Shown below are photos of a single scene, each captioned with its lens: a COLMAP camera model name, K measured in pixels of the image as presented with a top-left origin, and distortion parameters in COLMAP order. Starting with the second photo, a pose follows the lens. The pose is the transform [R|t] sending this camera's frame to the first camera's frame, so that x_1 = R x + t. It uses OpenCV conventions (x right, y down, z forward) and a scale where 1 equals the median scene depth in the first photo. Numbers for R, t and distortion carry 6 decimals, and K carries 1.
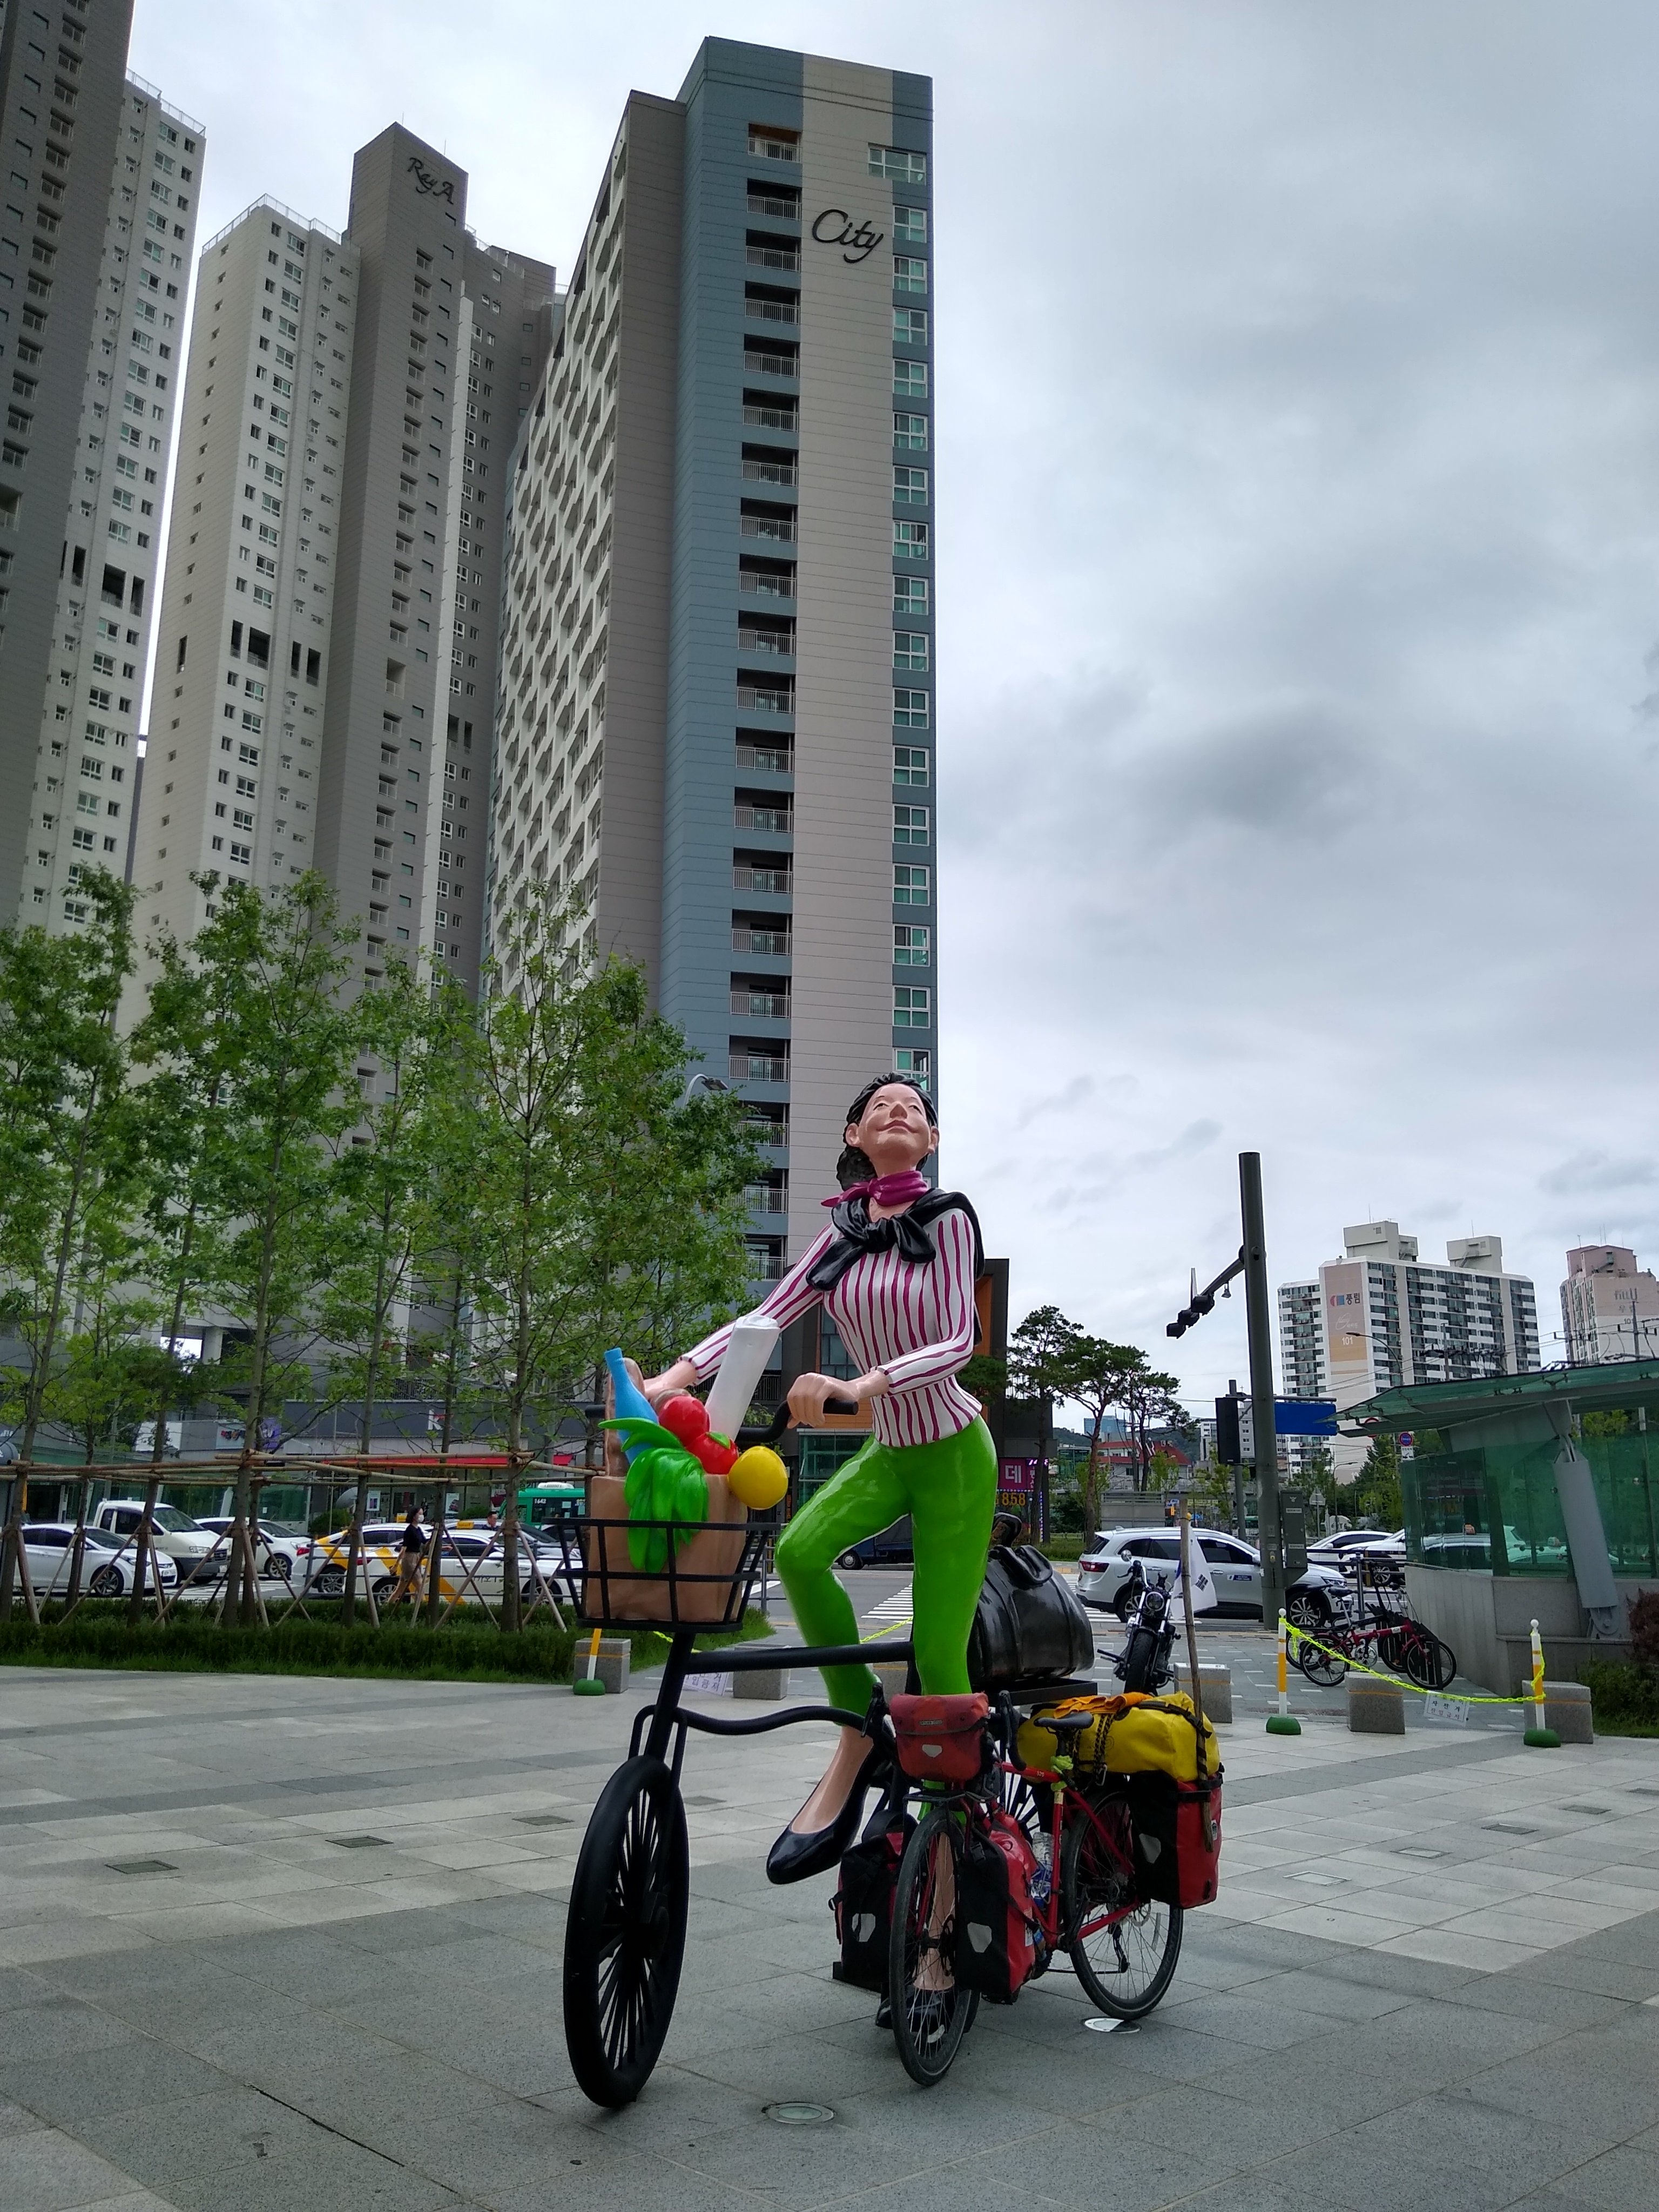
lens RADIAL K [[1683.3, 0, 829.5], [0, 1683.3, 1106.0], [0, 0, 1]] dist [0.089017, -0.146112]
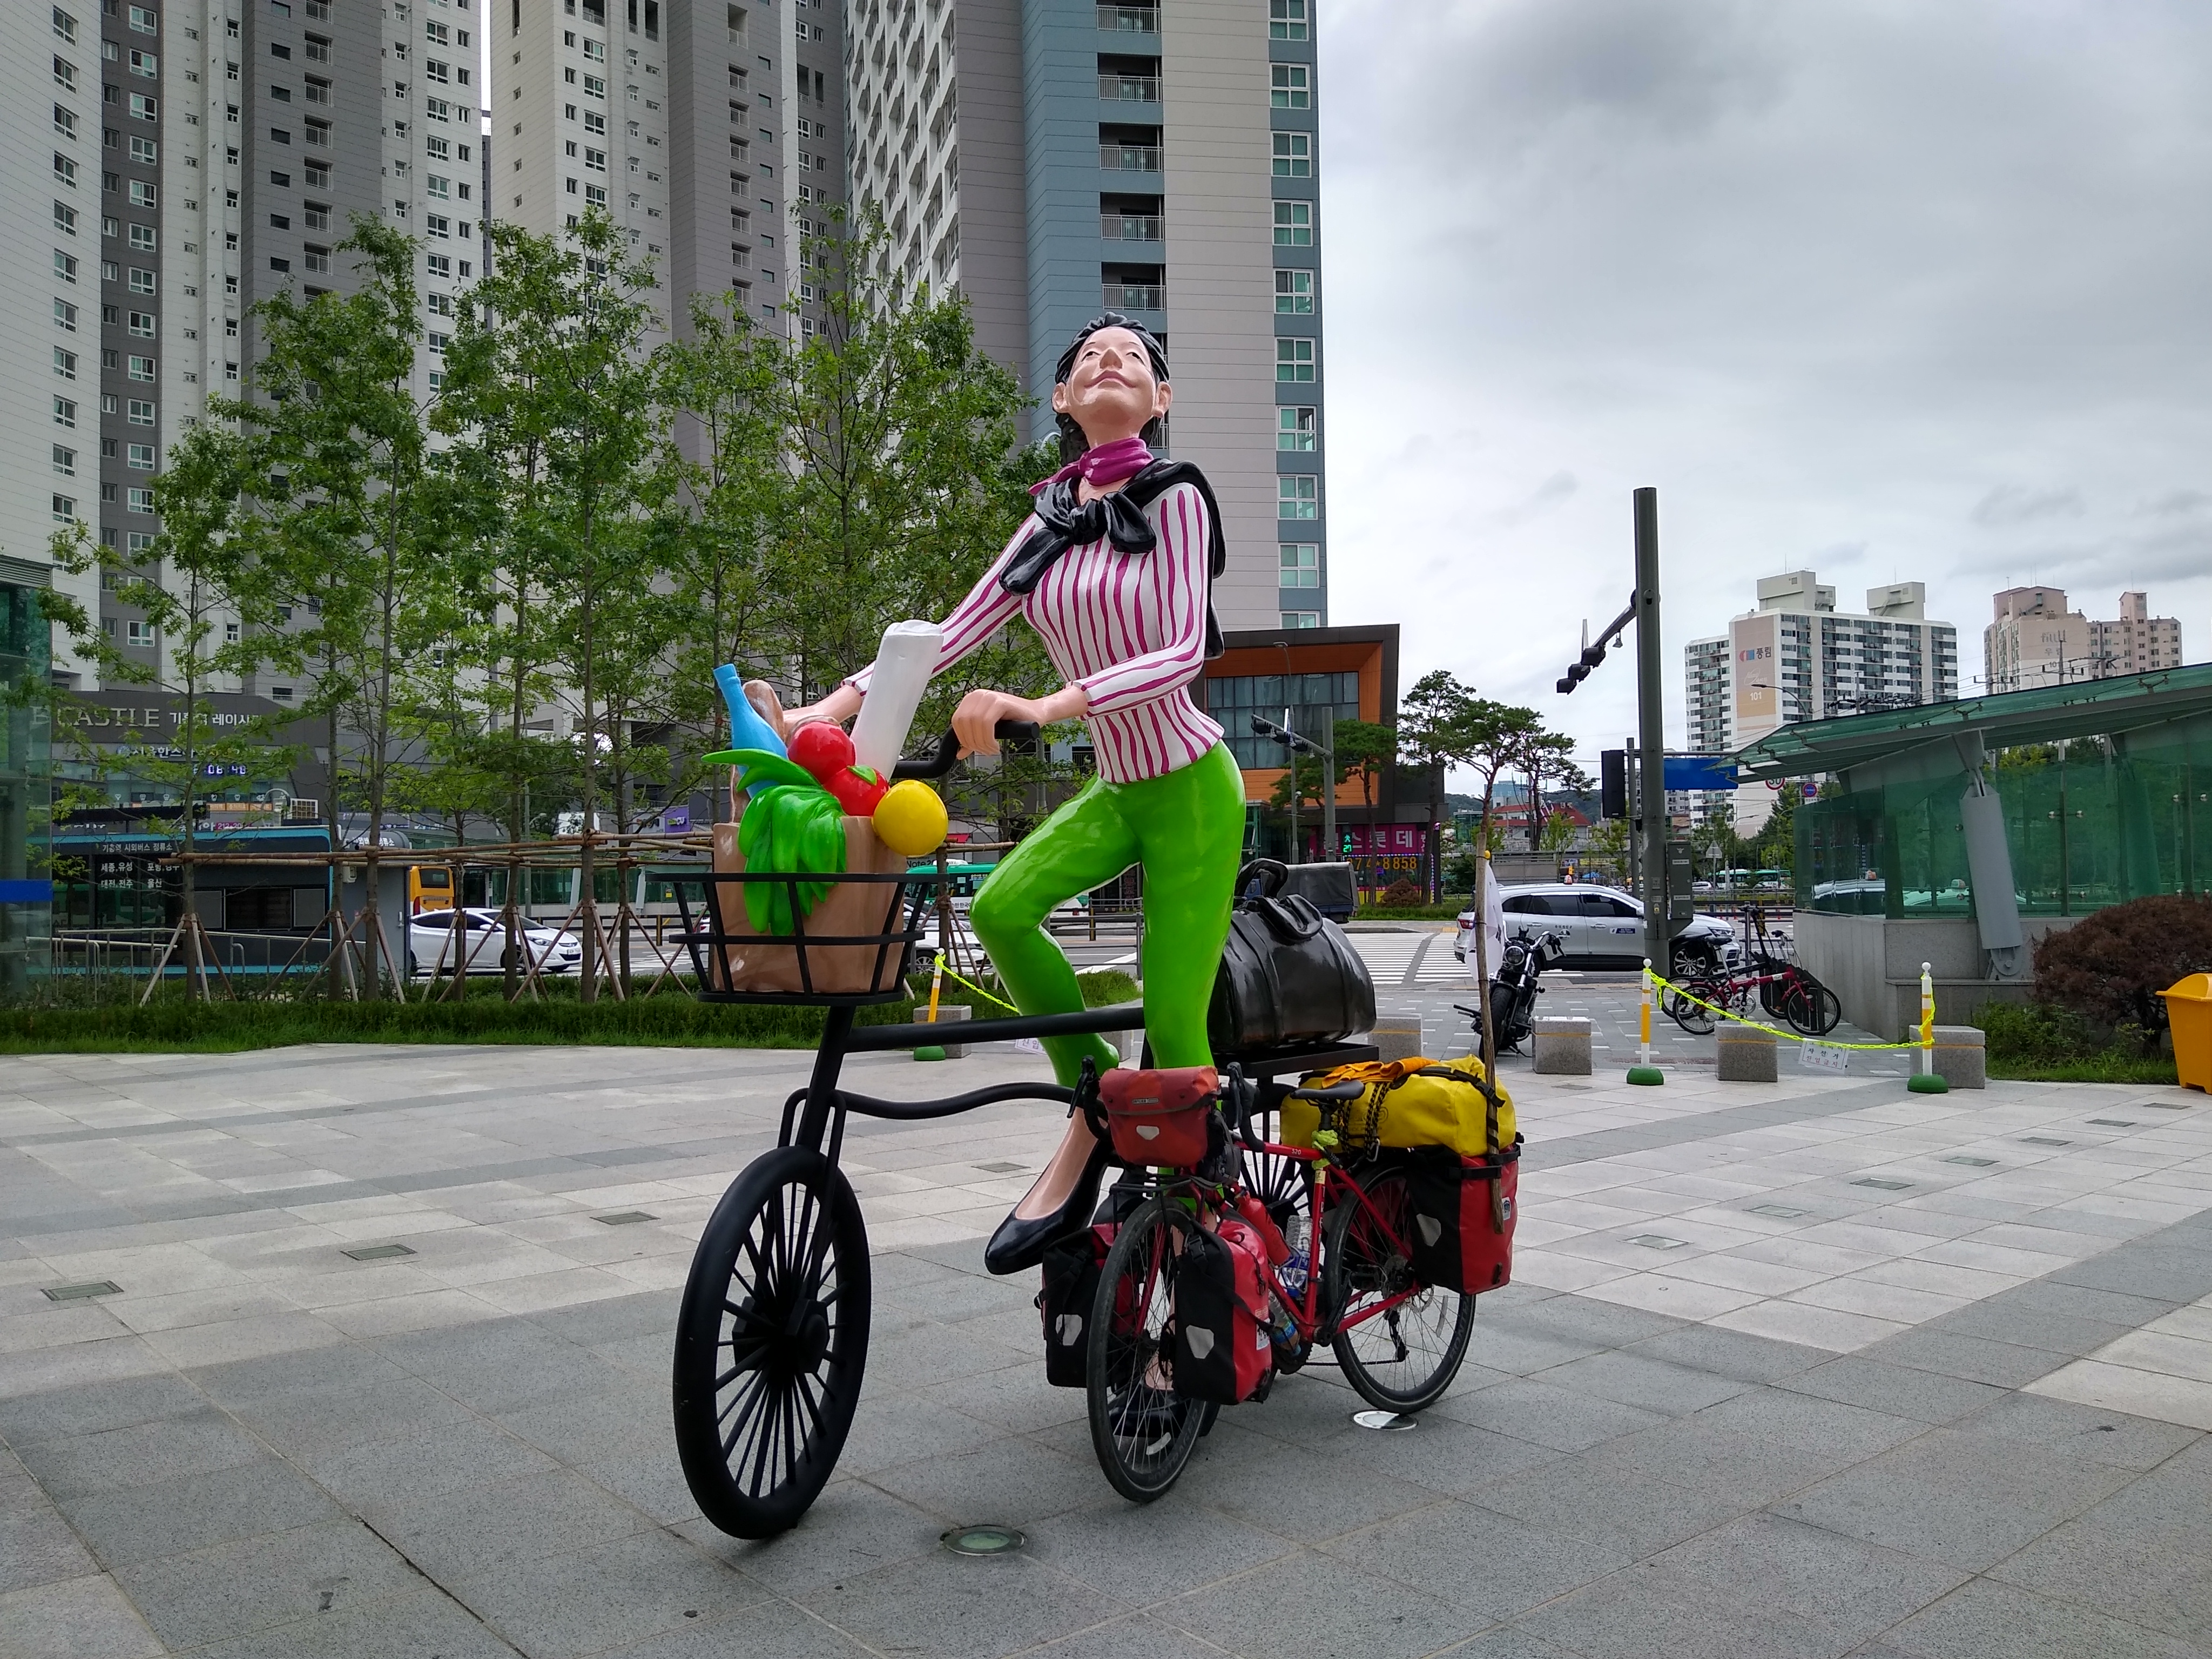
lens RADIAL K [[1683.3, 0, 1107.1], [0, 1683.3, 842.3], [0, 0, 1]] dist [0.089017, -0.146112]
pose [[0.996930, -0.029966, -0.072338, 0.054954], [0.044465, 0.977113, 0.208021, 0.035719], [0.064449, -0.210599, 0.975446, 0.117234]]
